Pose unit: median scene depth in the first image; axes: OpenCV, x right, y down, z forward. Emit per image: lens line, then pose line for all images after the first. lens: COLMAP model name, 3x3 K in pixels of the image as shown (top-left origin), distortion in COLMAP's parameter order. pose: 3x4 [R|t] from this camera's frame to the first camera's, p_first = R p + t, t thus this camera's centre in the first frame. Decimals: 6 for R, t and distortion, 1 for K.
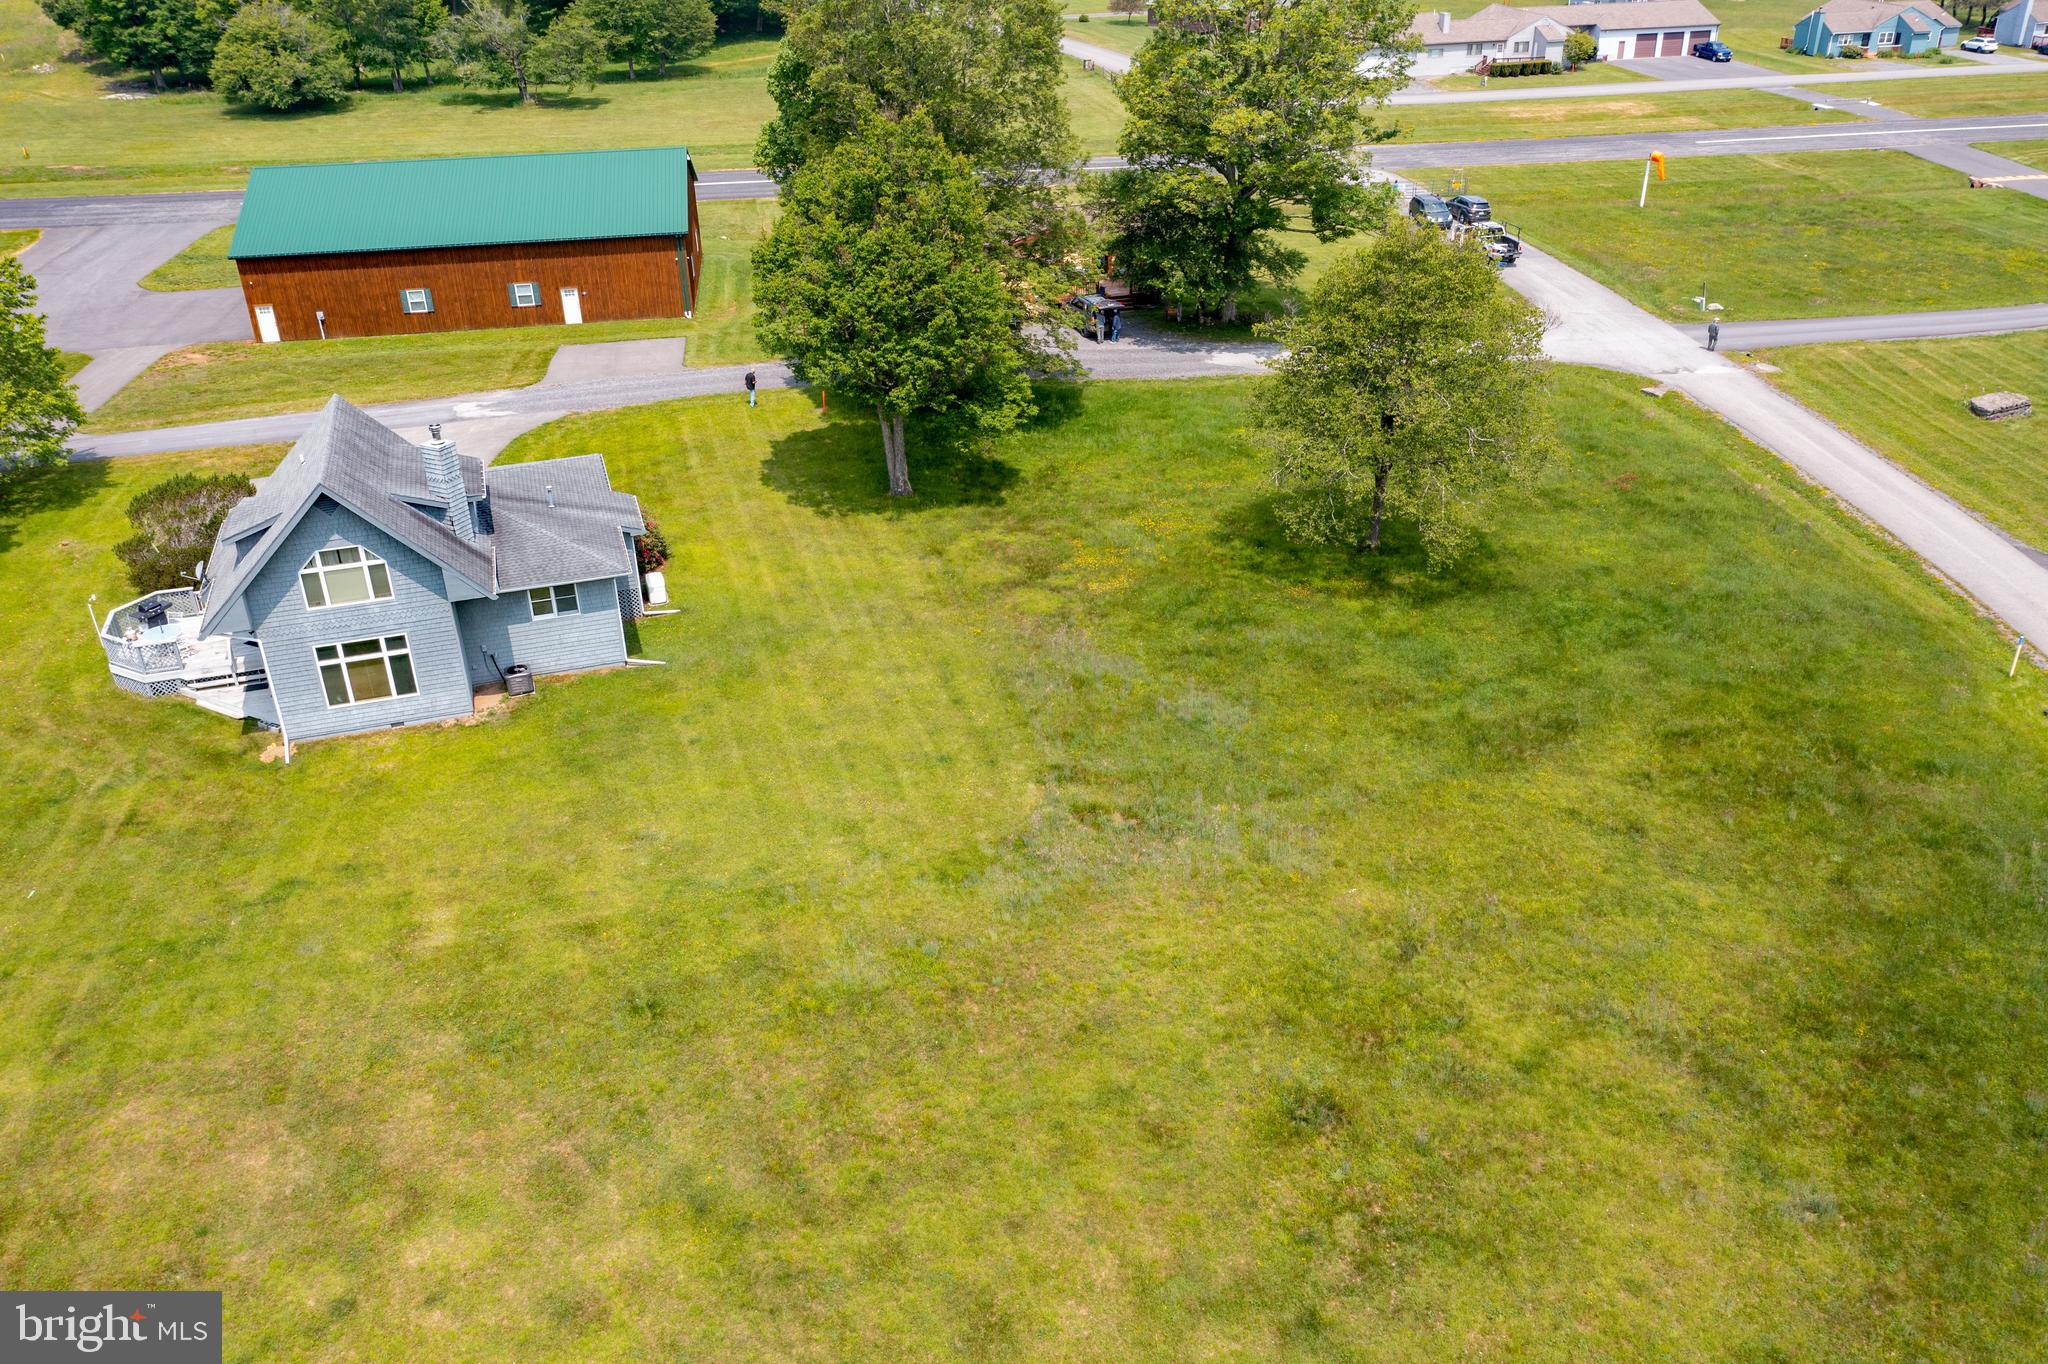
lens RADIAL K [[1645.1, 0, 1027.4], [0, 1645.1, 679.4], [0, 0, 1]] dist [-0.013638, 0.006201]
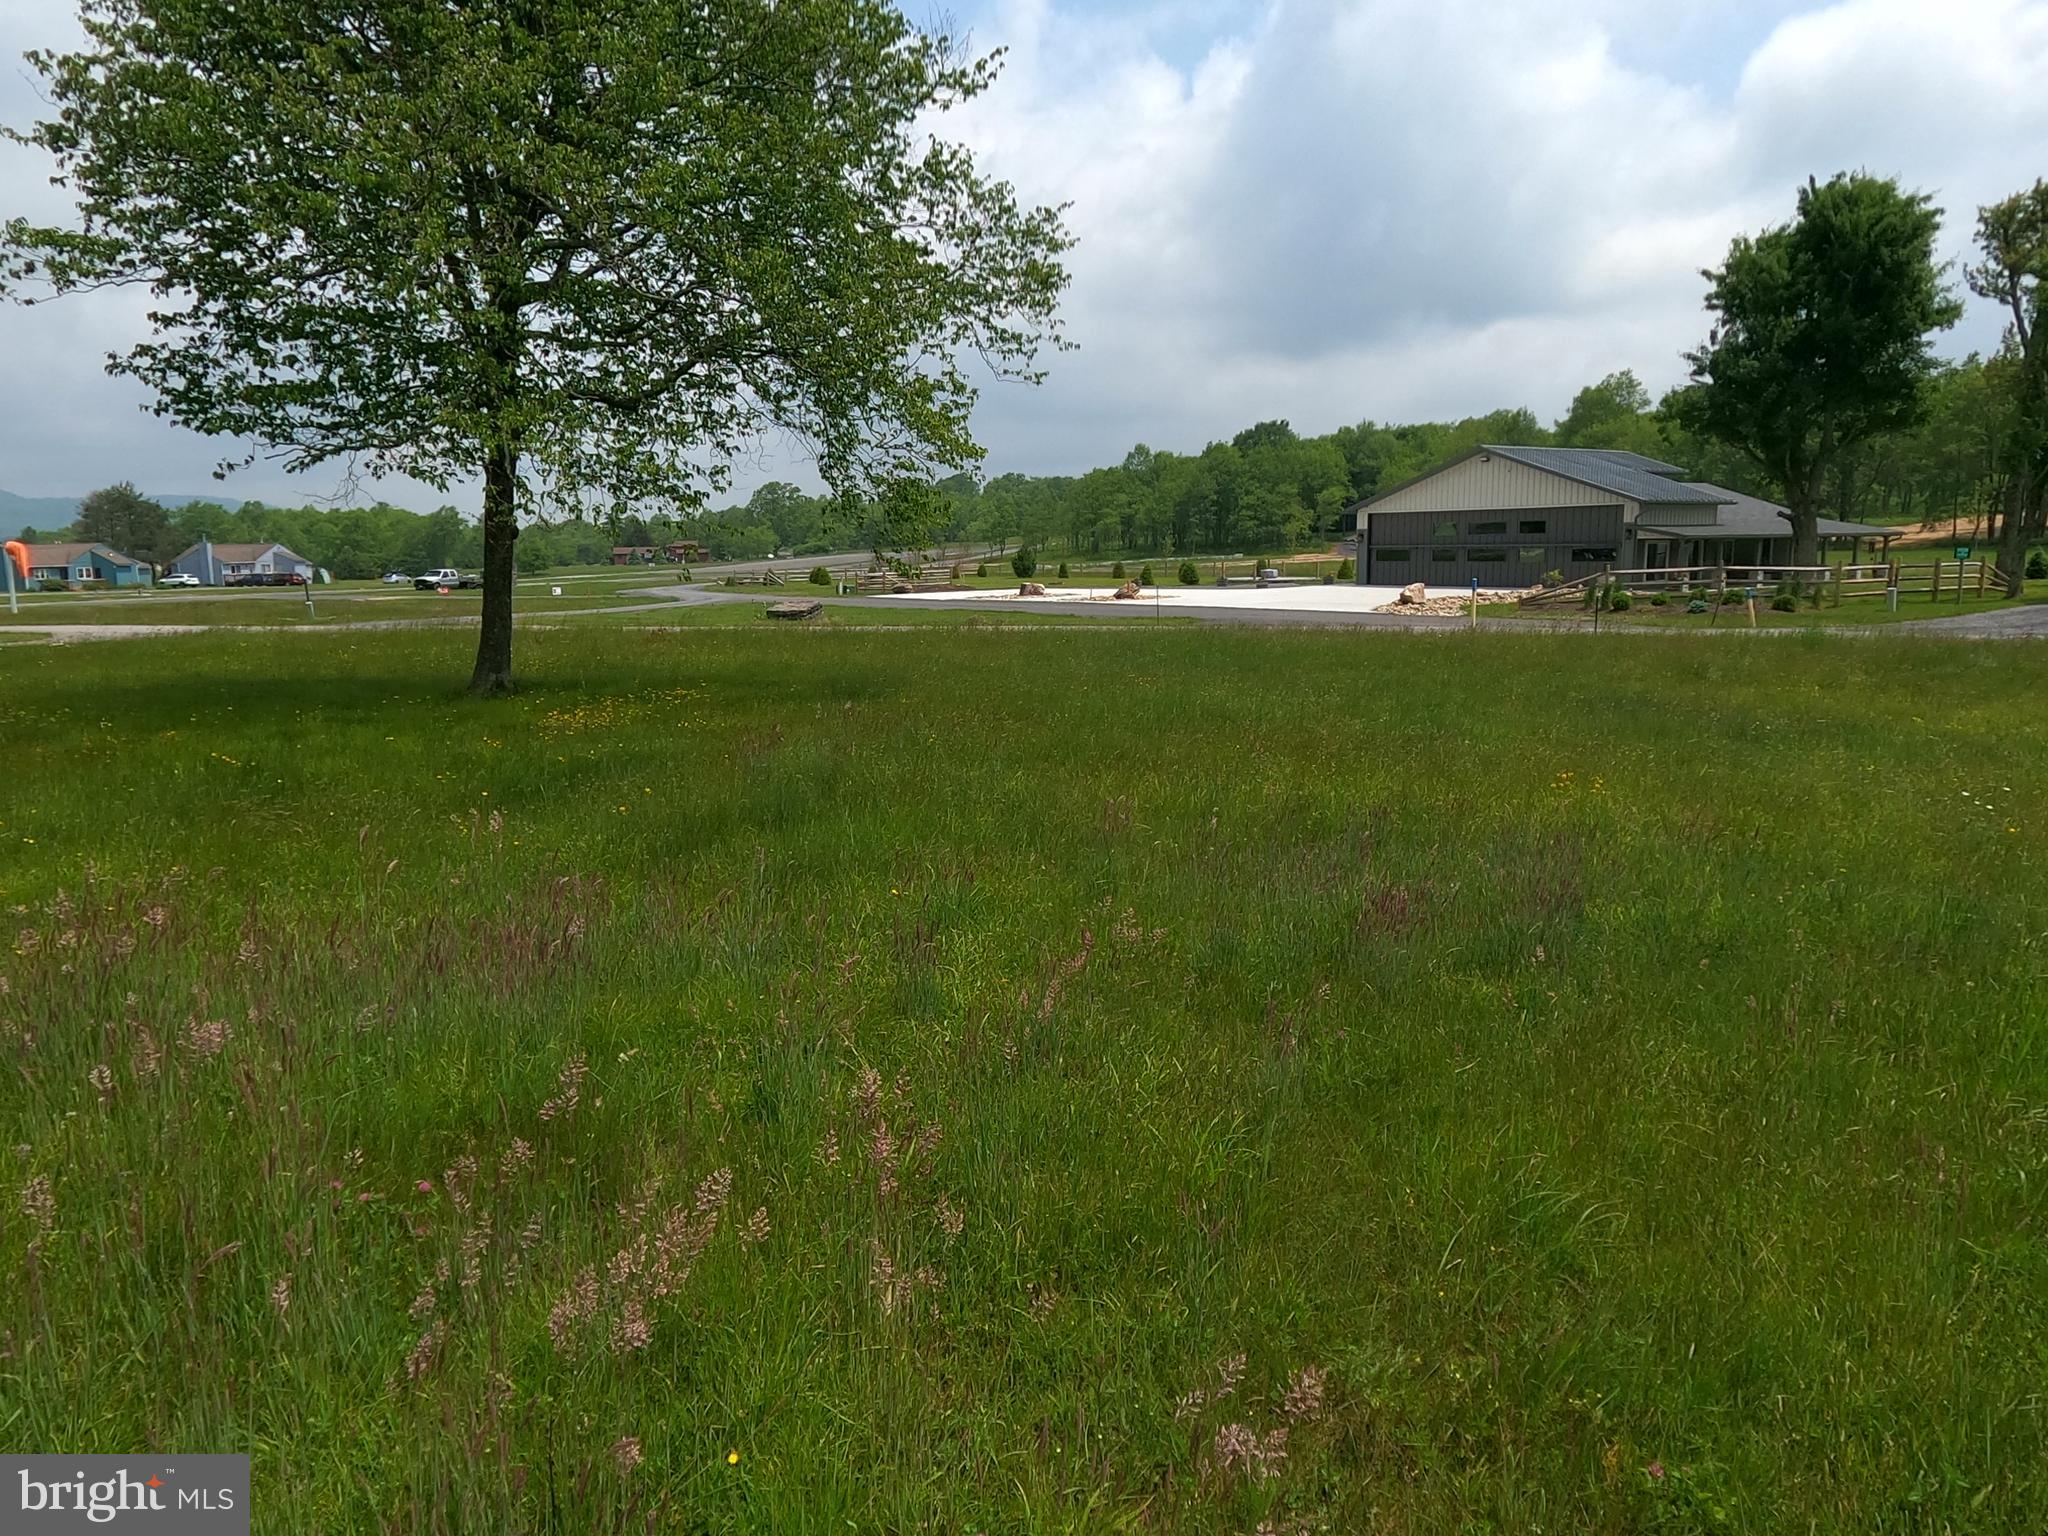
lens RADIAL K [[1389.6, 0, 1032.9], [0, 1389.6, 768.7], [0, 0, 1]] dist [-0.003149, 0.001353]
pose [[0.396018, -0.122368, 0.910053, -0.012297], [0.427749, 0.901564, -0.064912, -0.005711], [-0.812528, 0.414980, 0.409378, 0.785527]]
